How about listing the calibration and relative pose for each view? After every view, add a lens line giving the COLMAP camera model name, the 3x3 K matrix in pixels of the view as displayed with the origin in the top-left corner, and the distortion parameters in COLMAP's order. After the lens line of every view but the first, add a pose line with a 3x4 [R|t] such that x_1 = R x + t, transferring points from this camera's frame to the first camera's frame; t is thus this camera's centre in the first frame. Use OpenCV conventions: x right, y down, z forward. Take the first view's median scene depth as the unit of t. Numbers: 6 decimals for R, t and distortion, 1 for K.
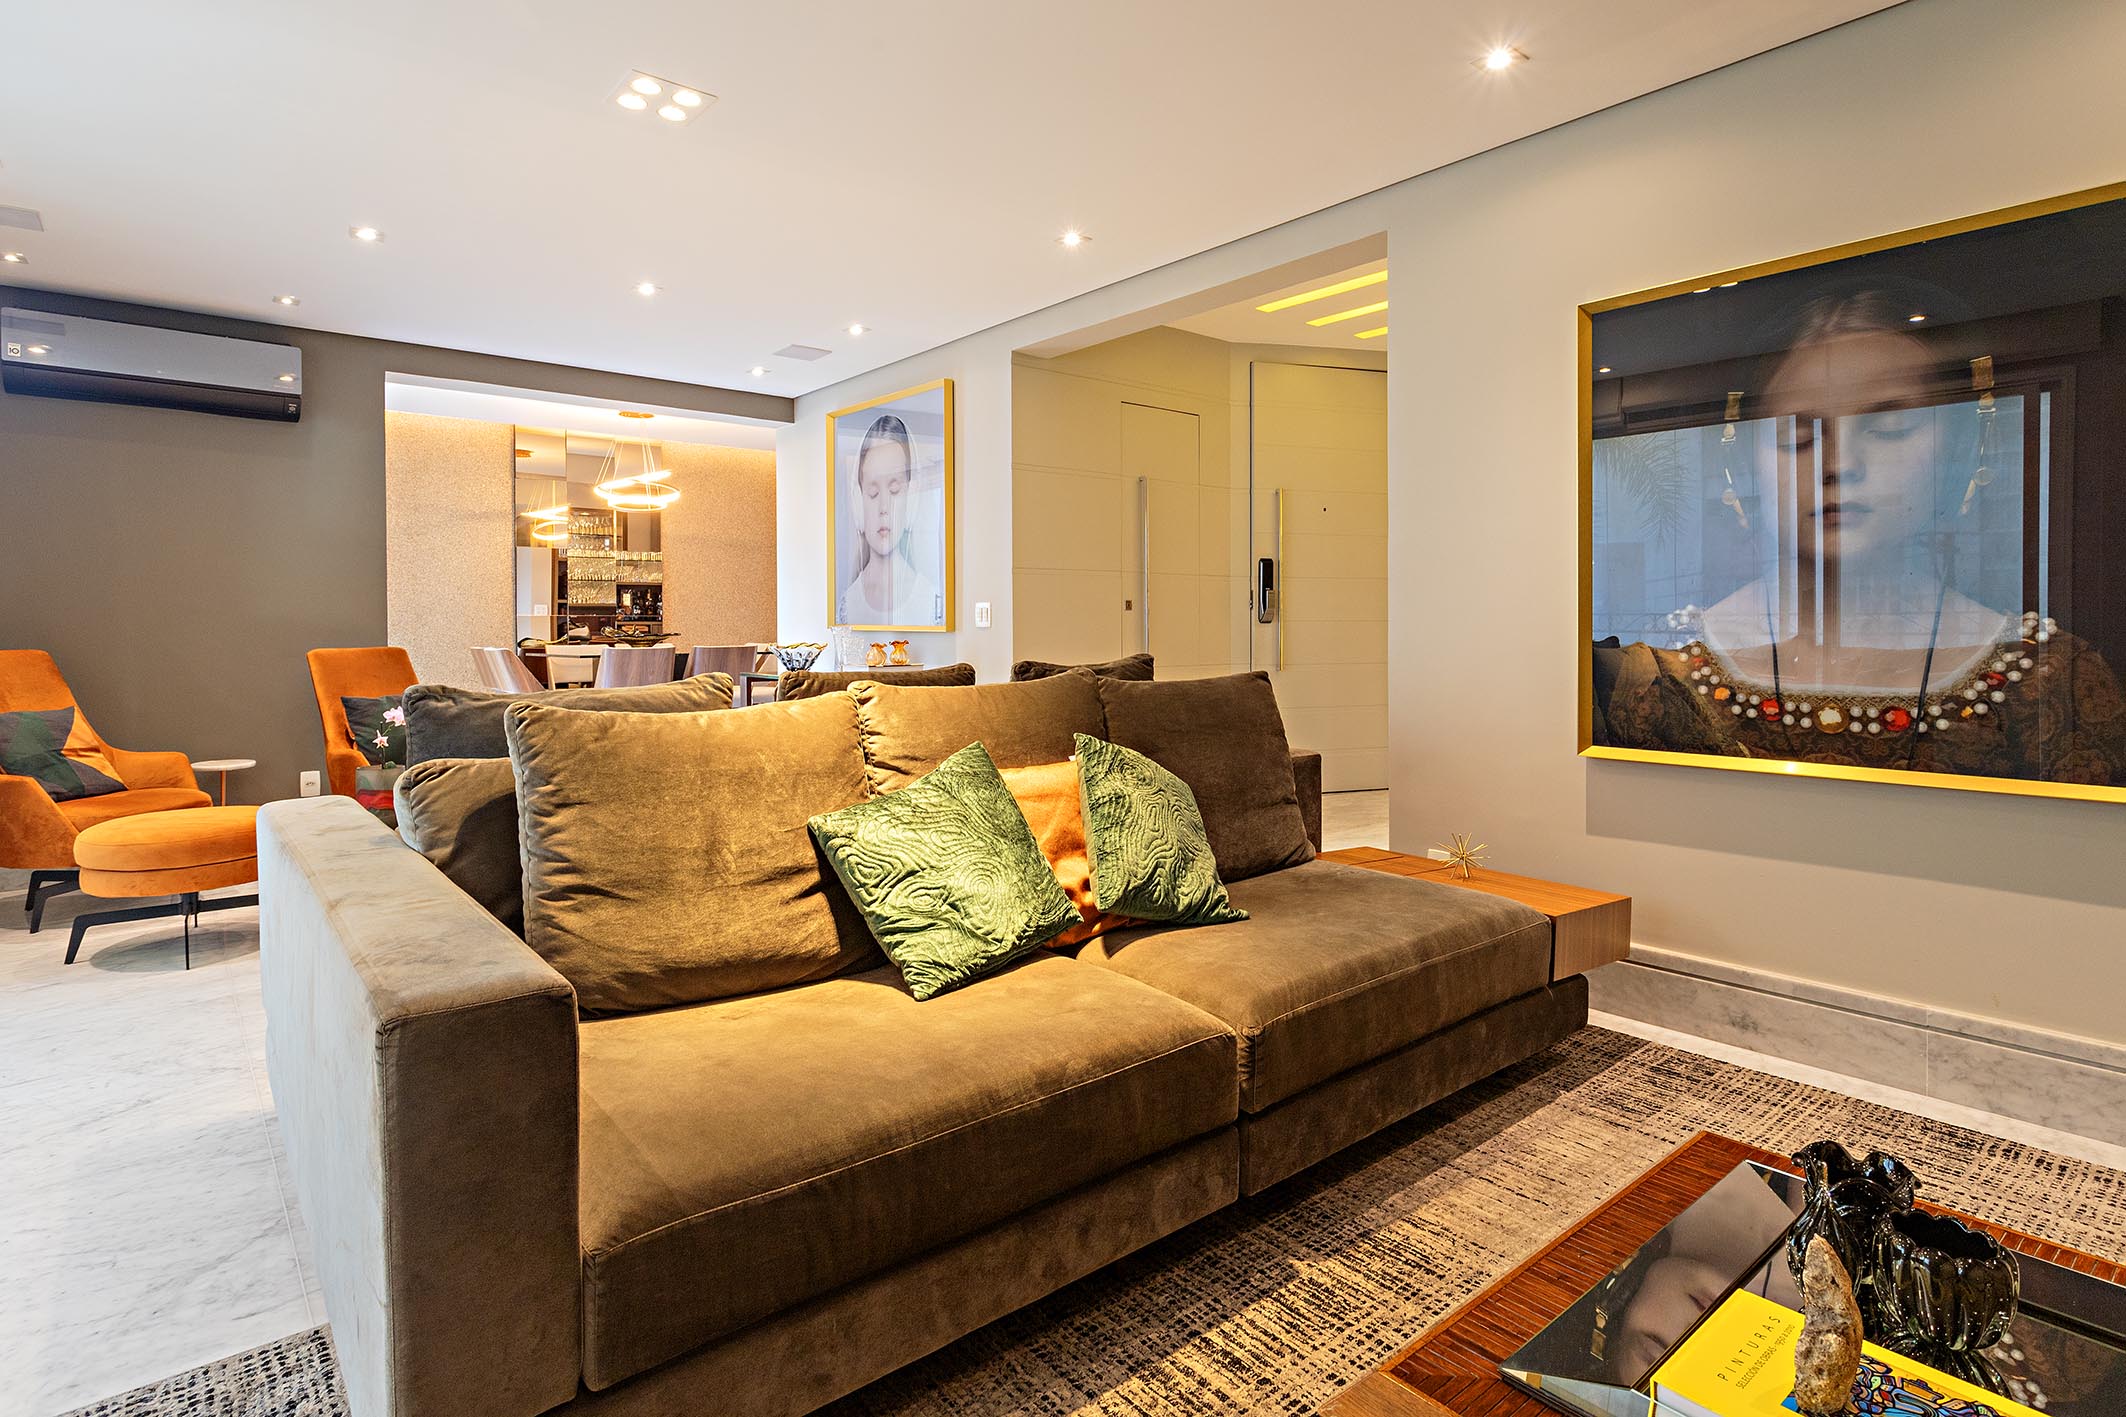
lens RADIAL K [[1052.6, 0, 990.7], [0, 1052.6, 633.7], [0, 0, 1]] dist [-0.004203, 0.001641]
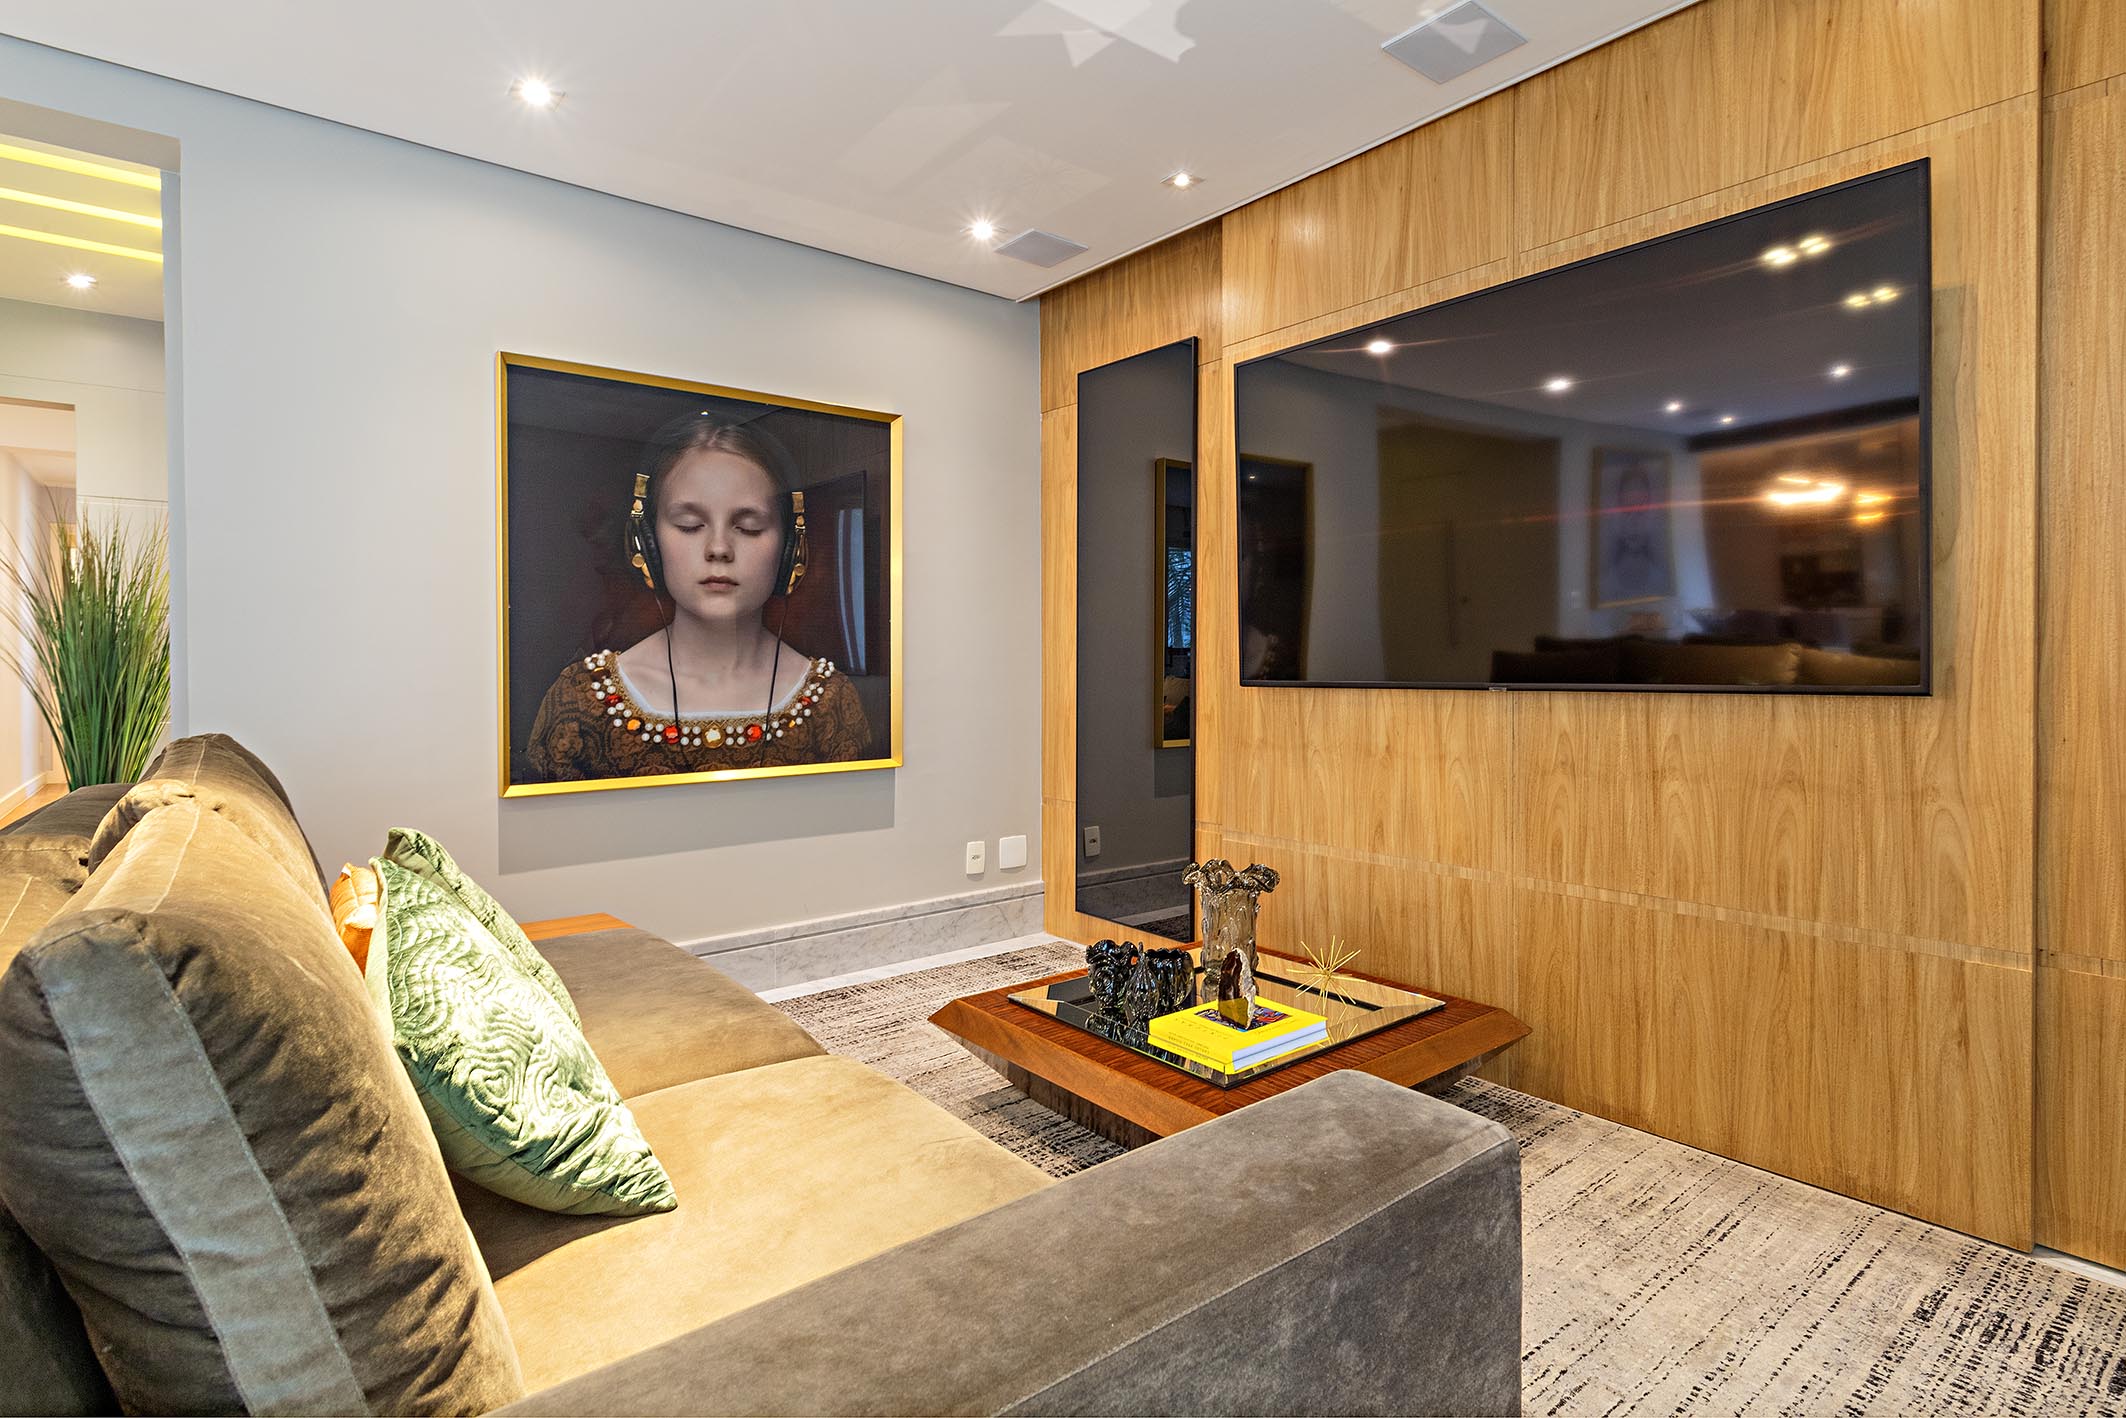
lens RADIAL K [[1052.6, 0, 1089.0], [0, 1052.6, 670.7], [0, 0, 1]] dist [-0.004203, 0.001641]
pose [[0.012751, -0.004258, 0.999910, -0.539539], [0.014130, 0.999892, 0.004077, -0.002180], [-0.999819, 0.014076, 0.012810, 0.511601]]
